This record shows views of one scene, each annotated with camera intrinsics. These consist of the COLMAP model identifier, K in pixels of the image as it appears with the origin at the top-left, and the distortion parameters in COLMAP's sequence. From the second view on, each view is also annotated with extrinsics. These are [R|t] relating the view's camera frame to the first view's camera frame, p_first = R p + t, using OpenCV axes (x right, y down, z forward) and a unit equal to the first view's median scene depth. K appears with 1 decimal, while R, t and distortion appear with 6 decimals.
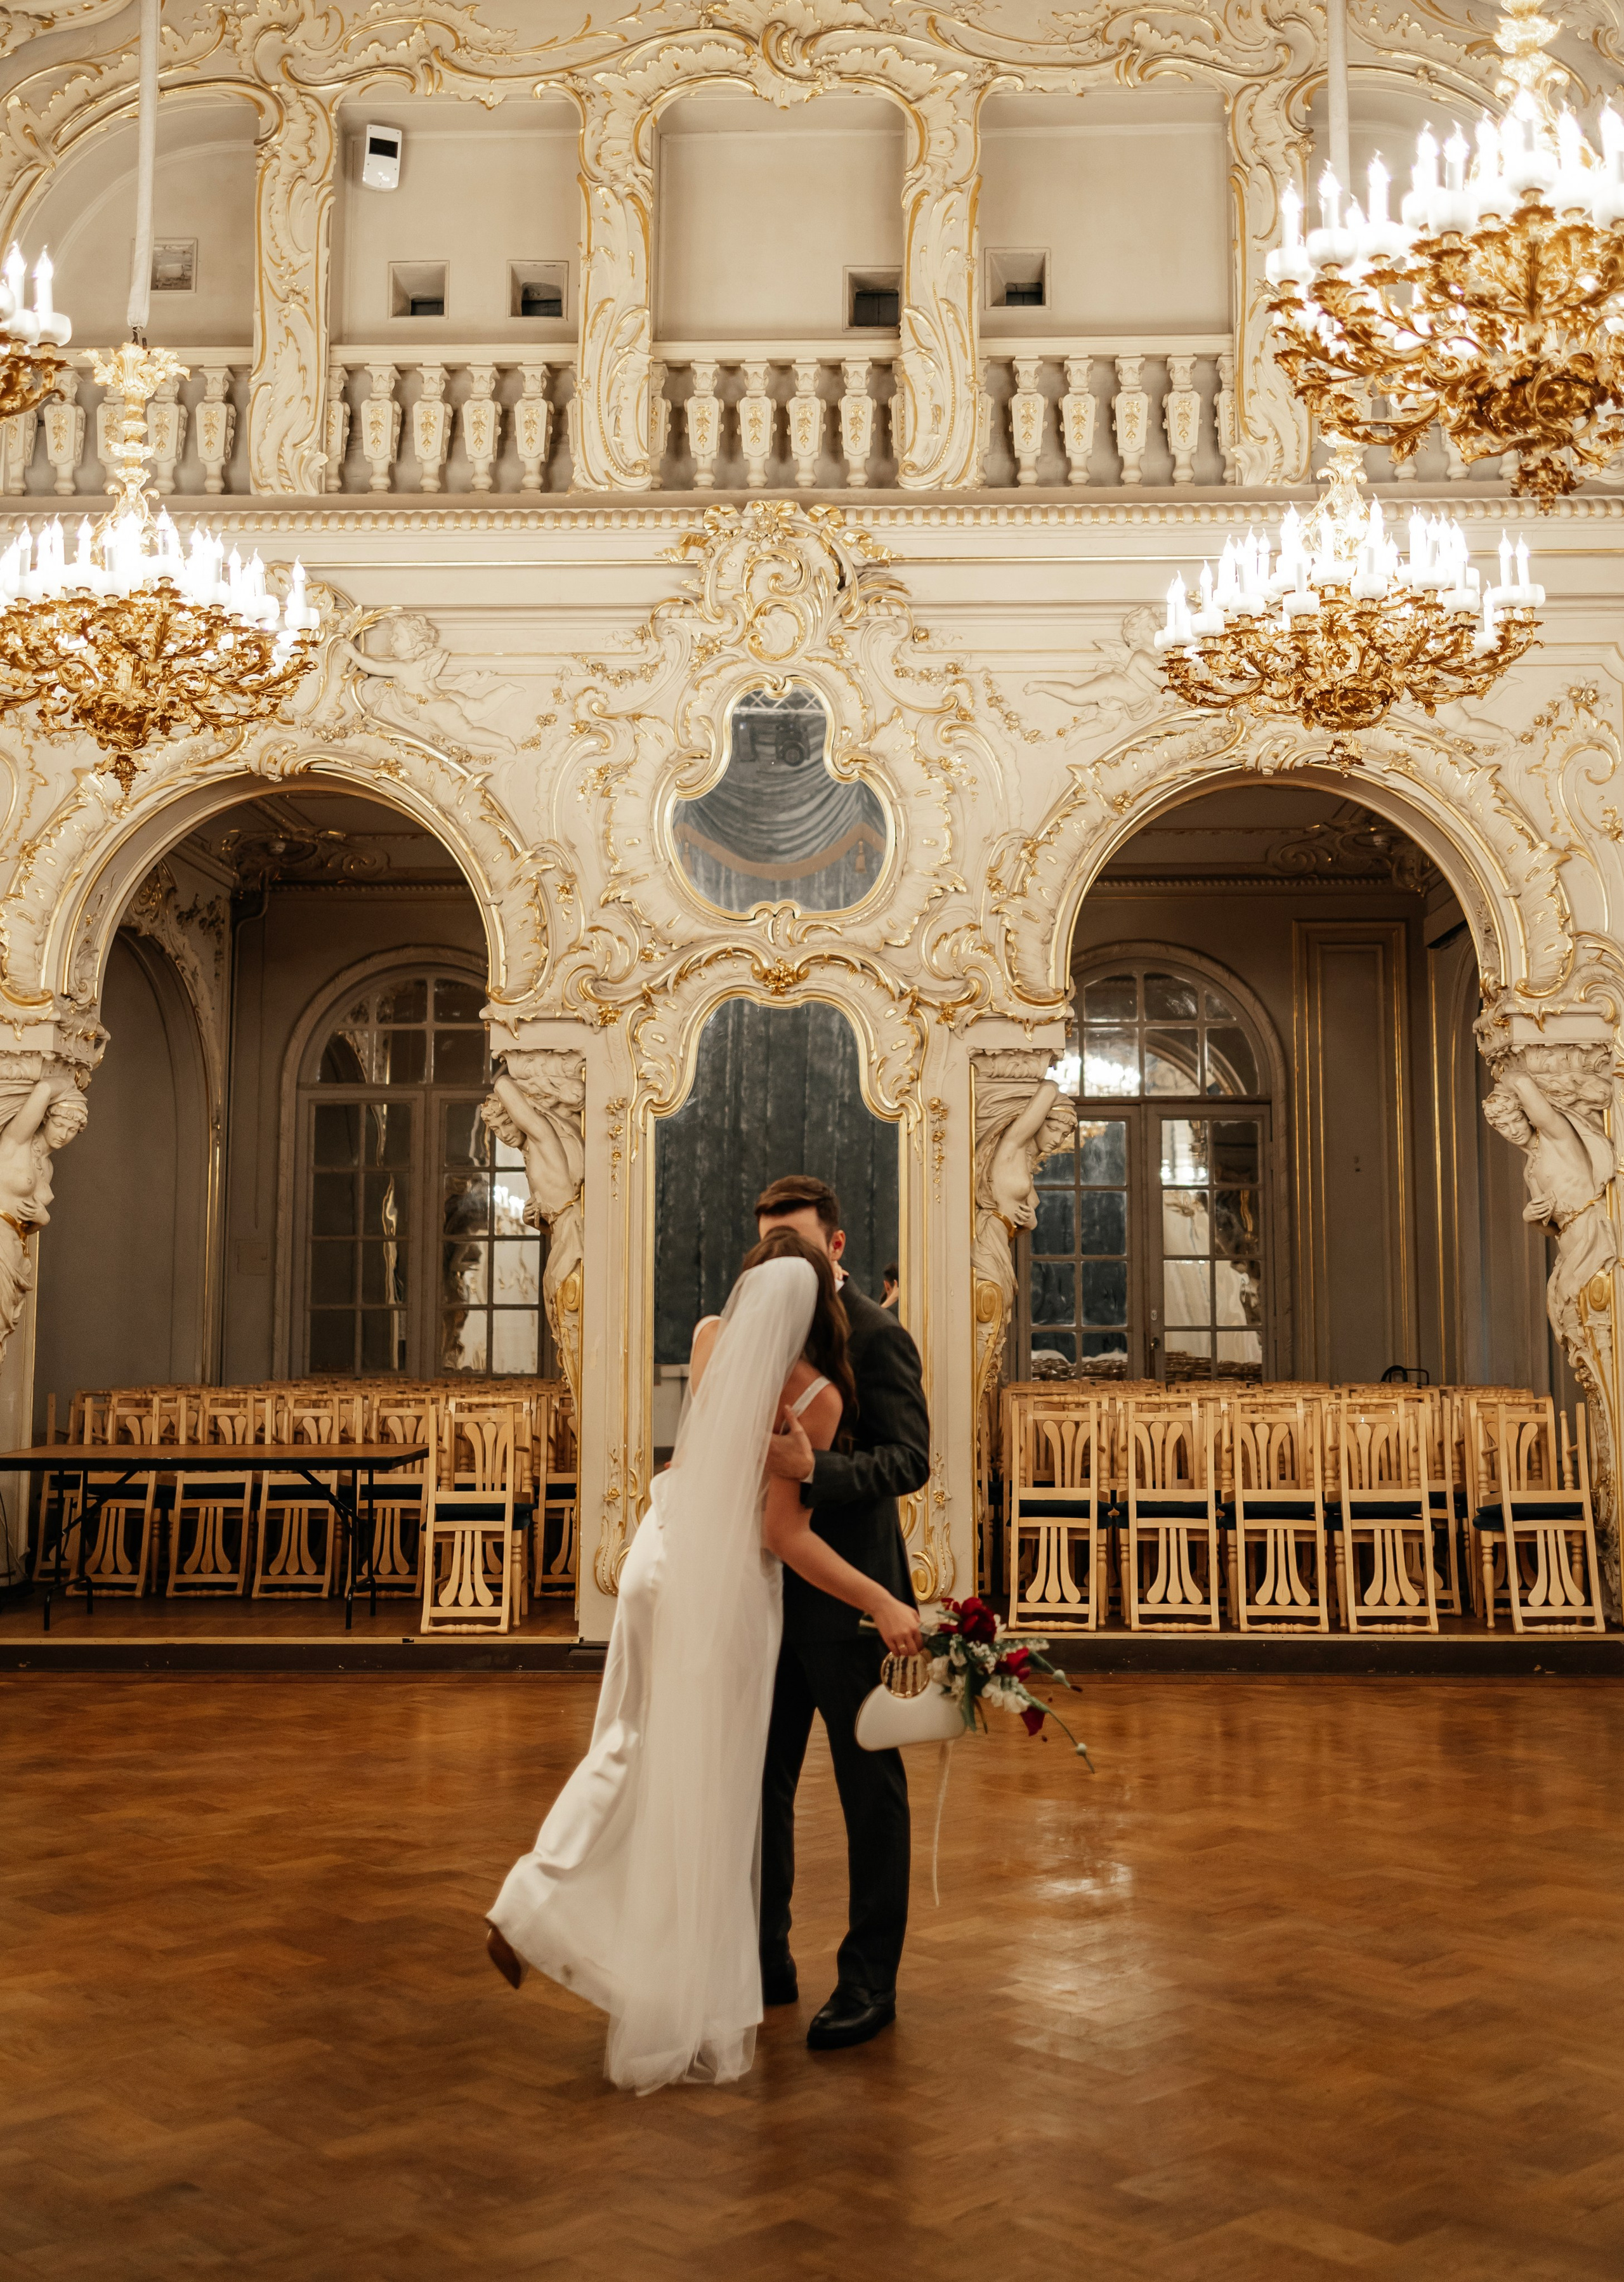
lens RADIAL K [[2657.9, 0, 873.0], [0, 2657.9, 1024.4], [0, 0, 1]] dist [0.032612, -0.000028]
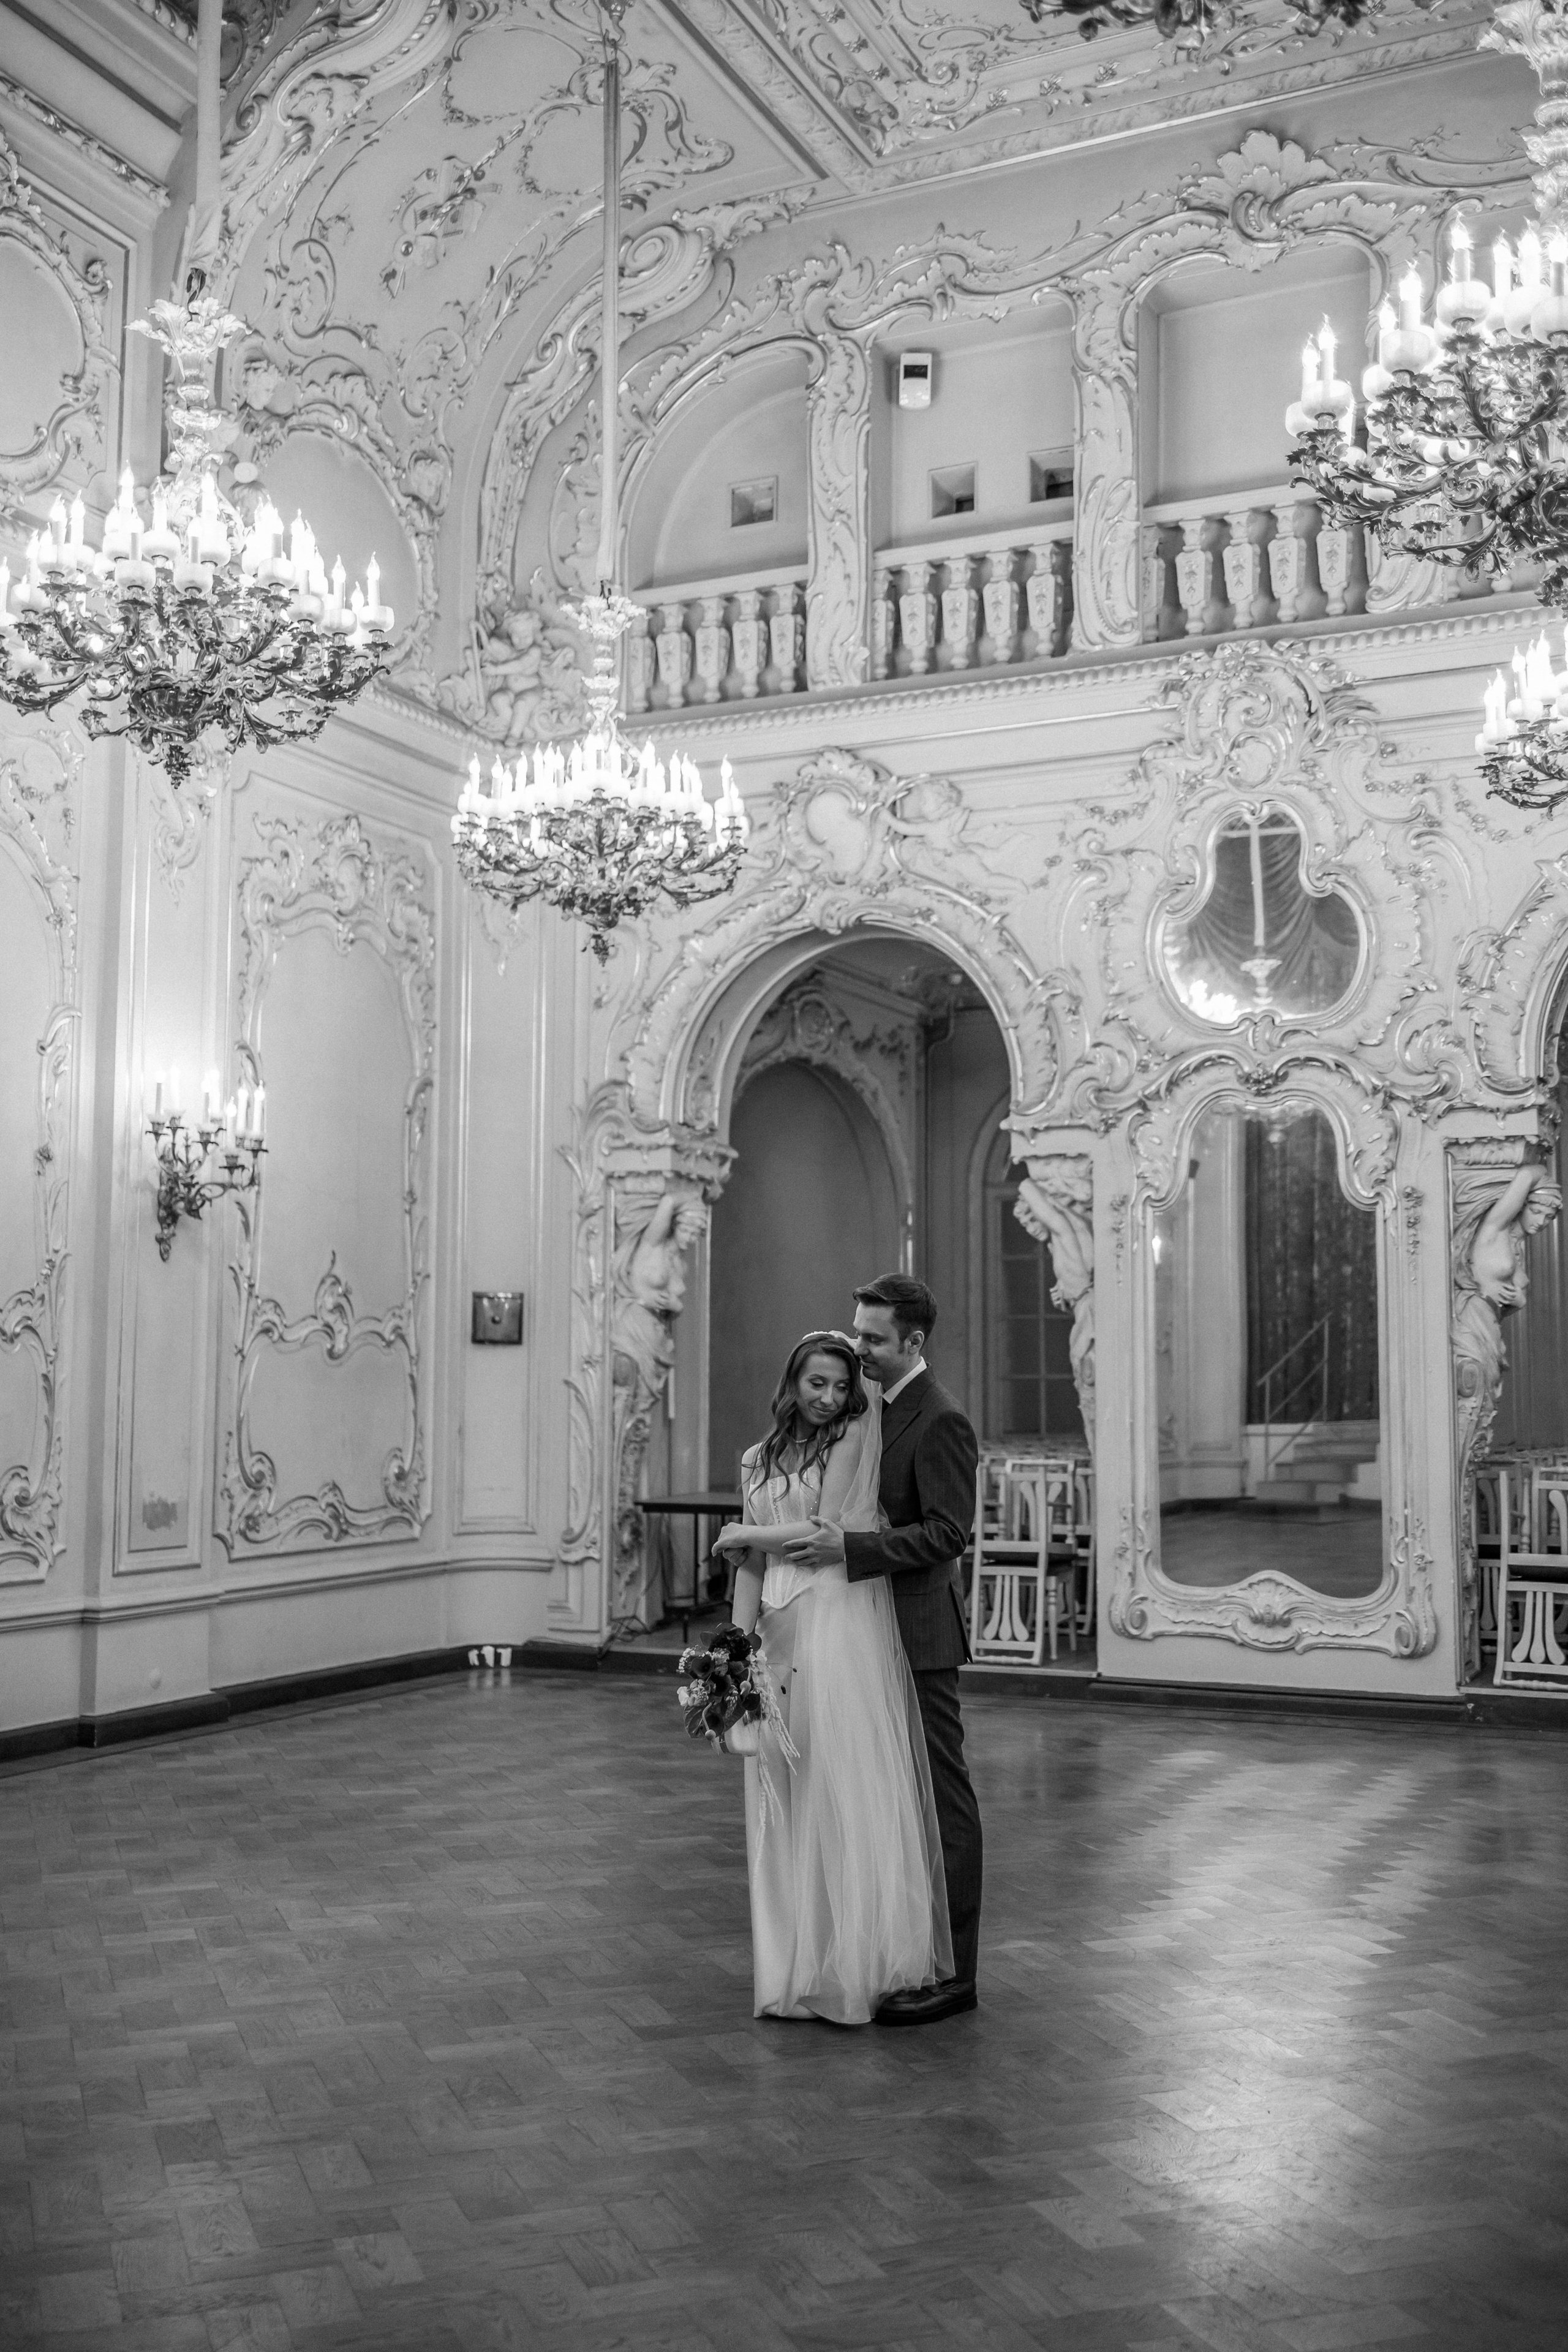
lens RADIAL K [[2431.6, 0, 778.4], [0, 2431.6, 1173.4], [0, 0, 1]] dist [0.047955, -0.030180]
pose [[0.911641, -0.031847, -0.409752, 0.190977], [0.042393, 0.998962, 0.016677, -0.004510], [0.408795, -0.032574, 0.912045, 0.007362]]
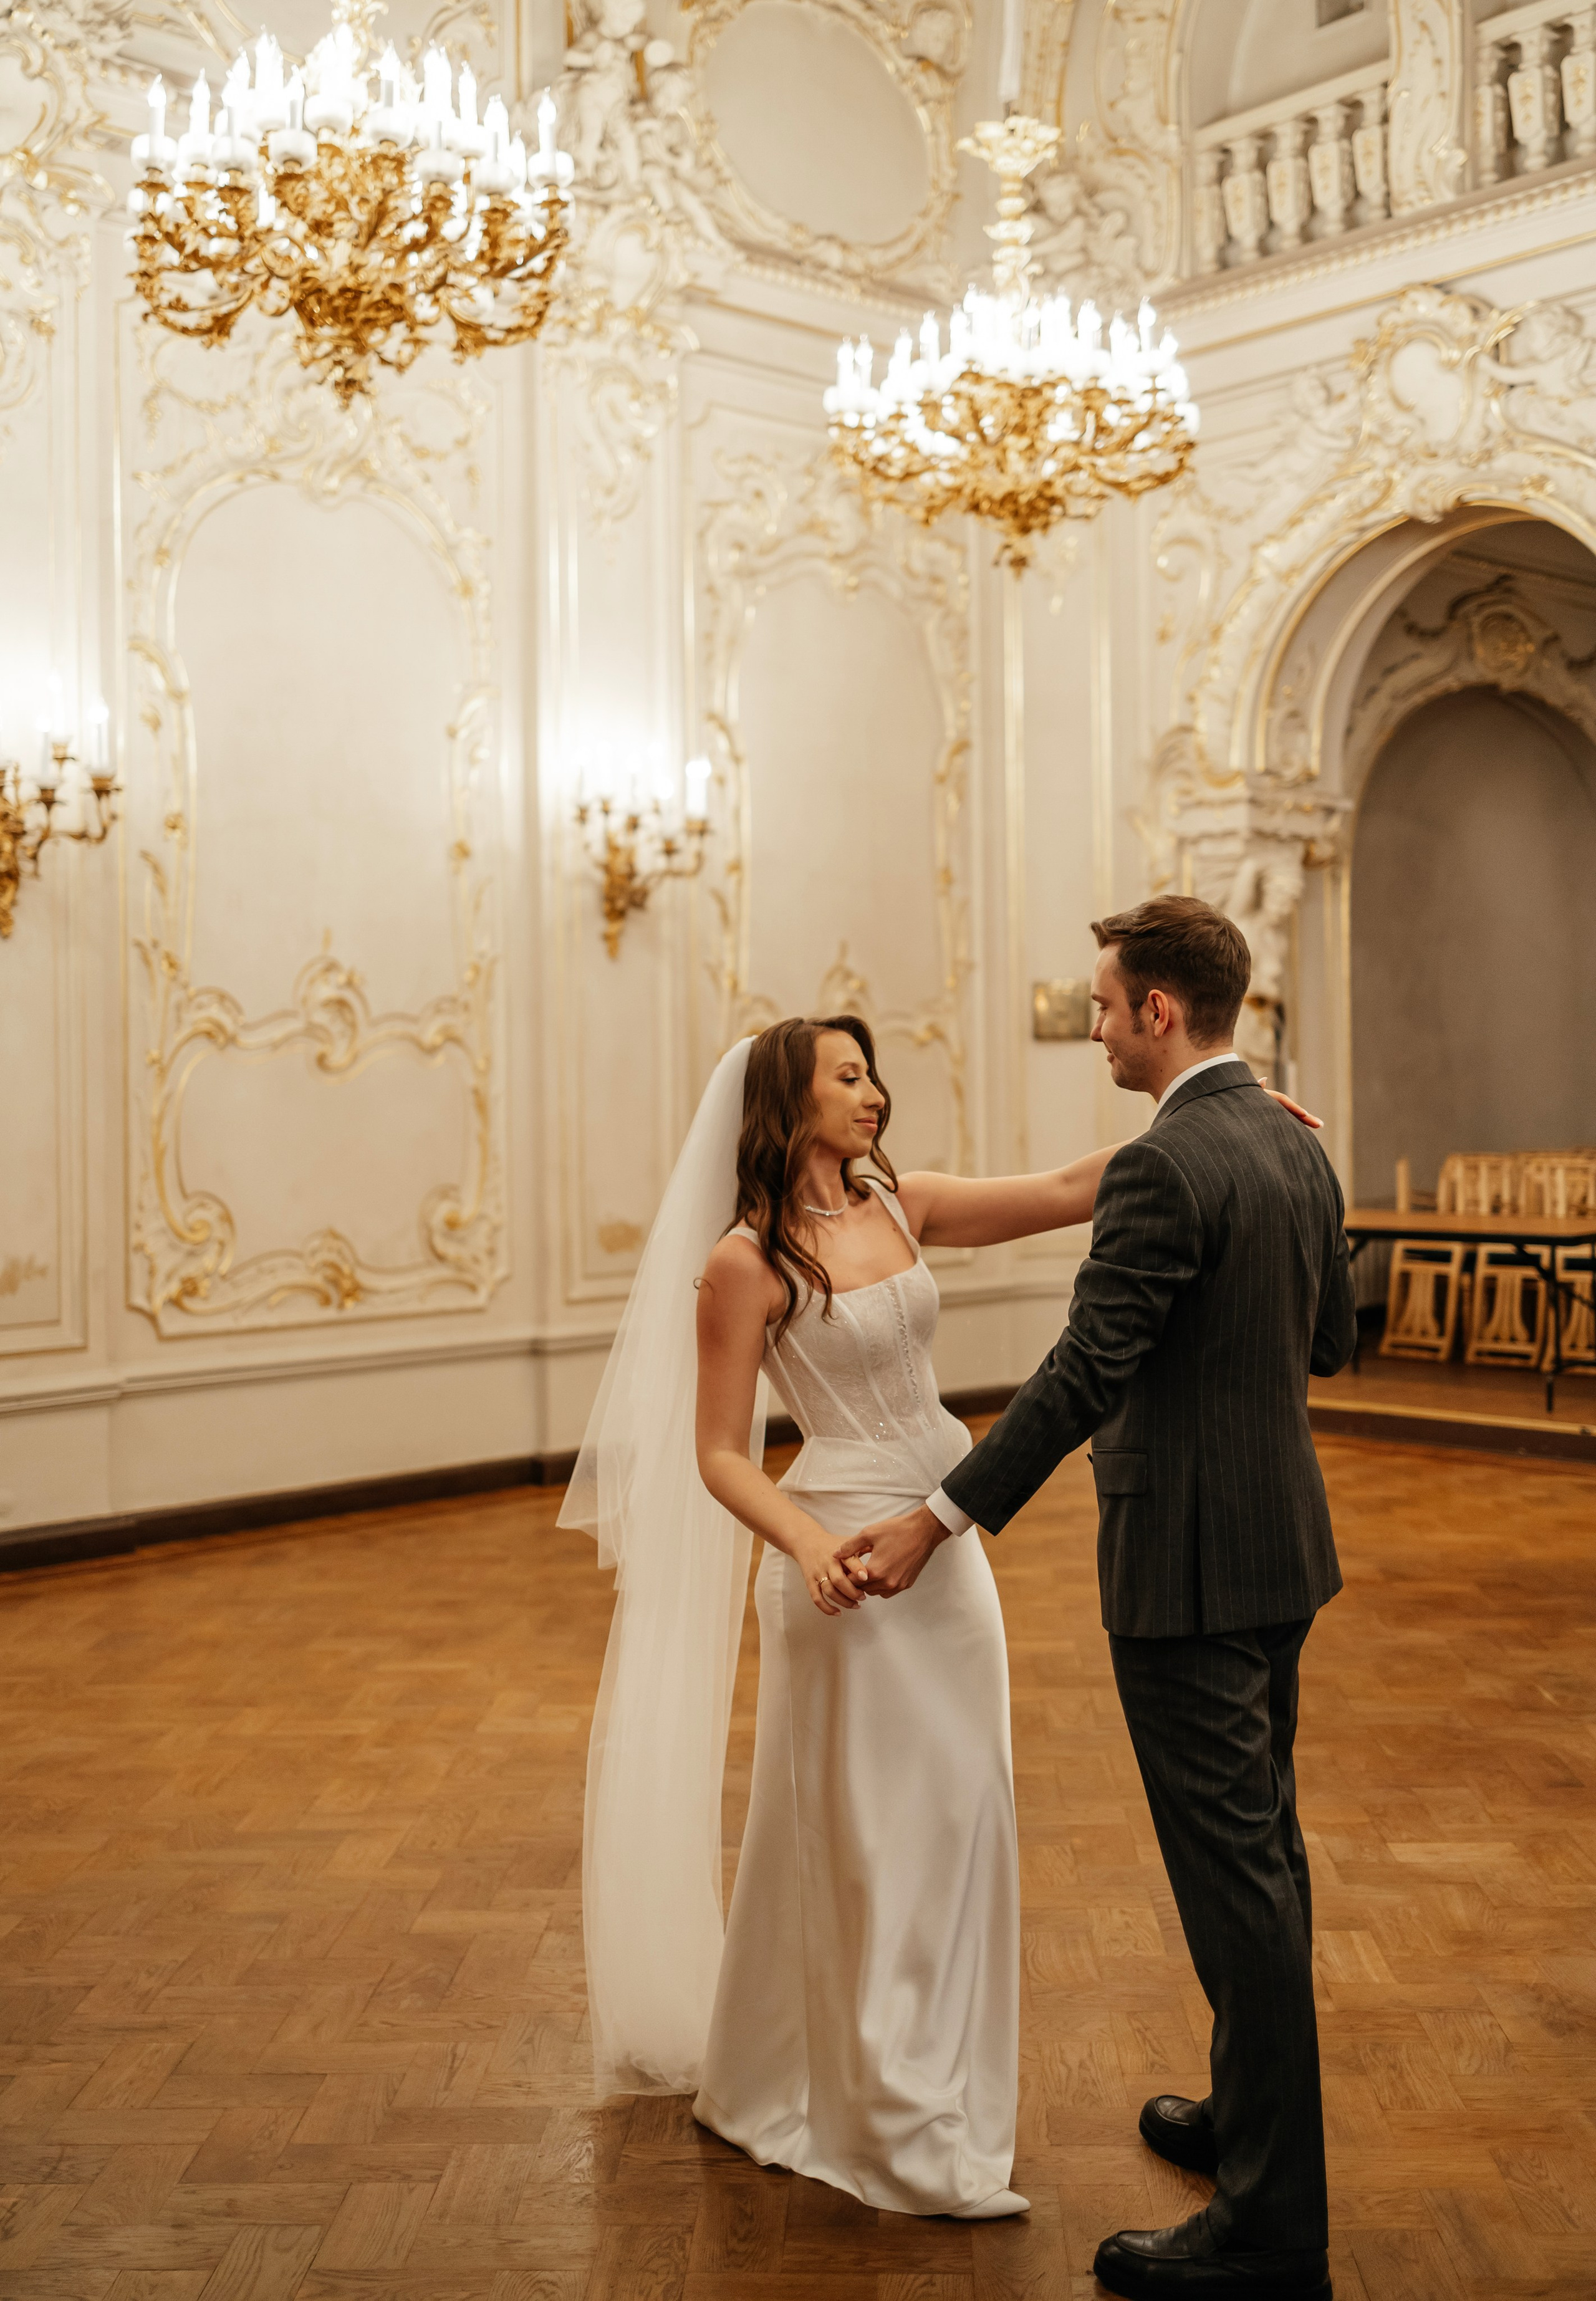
lens RADIAL K [[2510.6, 0, 757.7], [0, 2510.6, 1065.9], [0, 0, 1]] dist [0.022904, 0.002093]
pose [[0.681131, -0.014202, -0.732024, 0.264676], [0.096483, 0.992834, 0.070513, 0.014436], [0.725777, -0.118657, 0.677620, 0.202668]]
